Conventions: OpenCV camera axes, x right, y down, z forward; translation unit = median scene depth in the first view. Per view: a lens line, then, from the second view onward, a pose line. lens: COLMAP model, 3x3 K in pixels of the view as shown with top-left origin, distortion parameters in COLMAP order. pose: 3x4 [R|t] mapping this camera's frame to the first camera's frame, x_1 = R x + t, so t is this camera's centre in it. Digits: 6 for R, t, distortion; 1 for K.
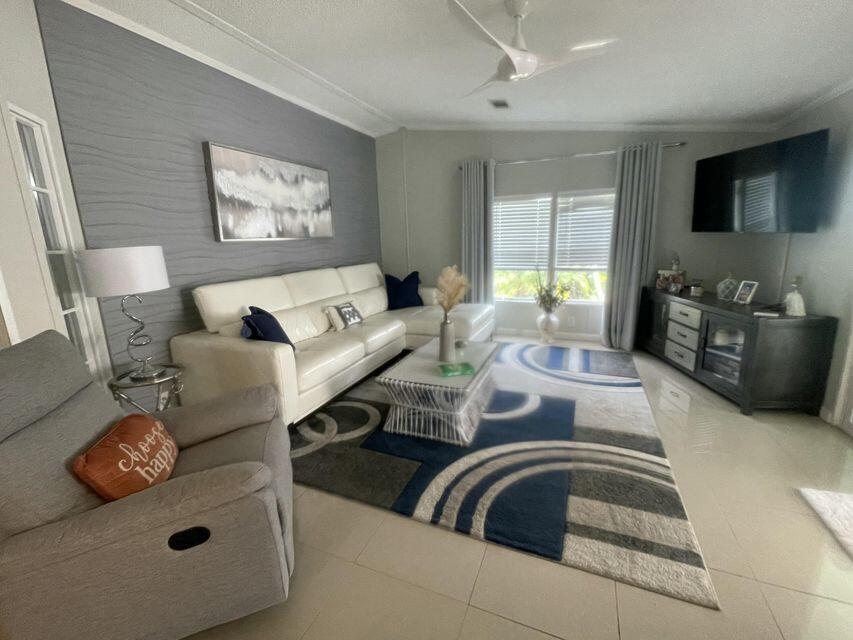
lens RADIAL K [[369.2, 0, 426.5], [0, 369.2, 320.0], [0, 0, 1]] dist [0.000467, -0.000230]
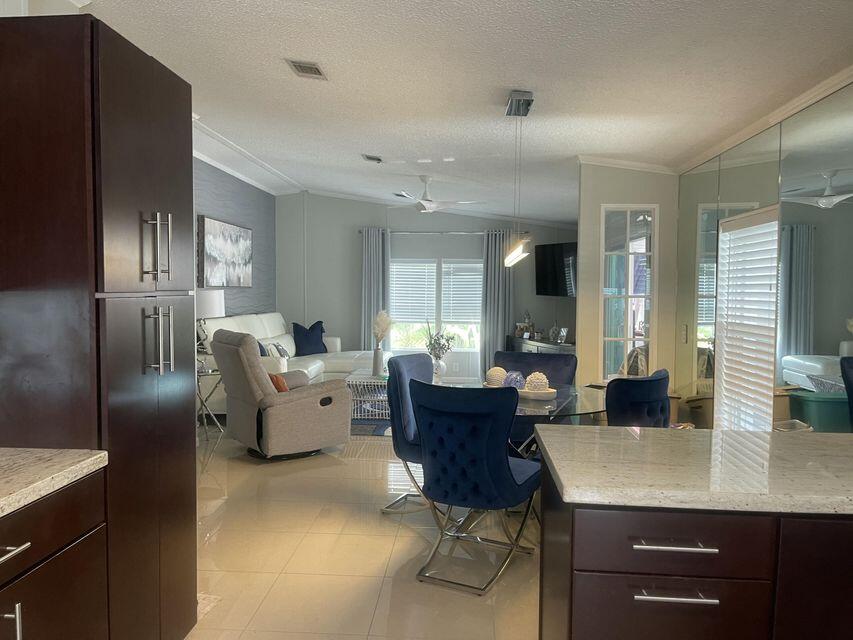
lens RADIAL K [[623.6, 0, 426.5], [0, 623.6, 320.0], [0, 0, 1]] dist [-0.000588, 0.000076]
pose [[0.943951, 0.026858, 0.328992, -0.371032], [0.031643, 0.984731, -0.171181, 0.207096], [-0.328566, 0.171996, 0.928688, -0.878215]]
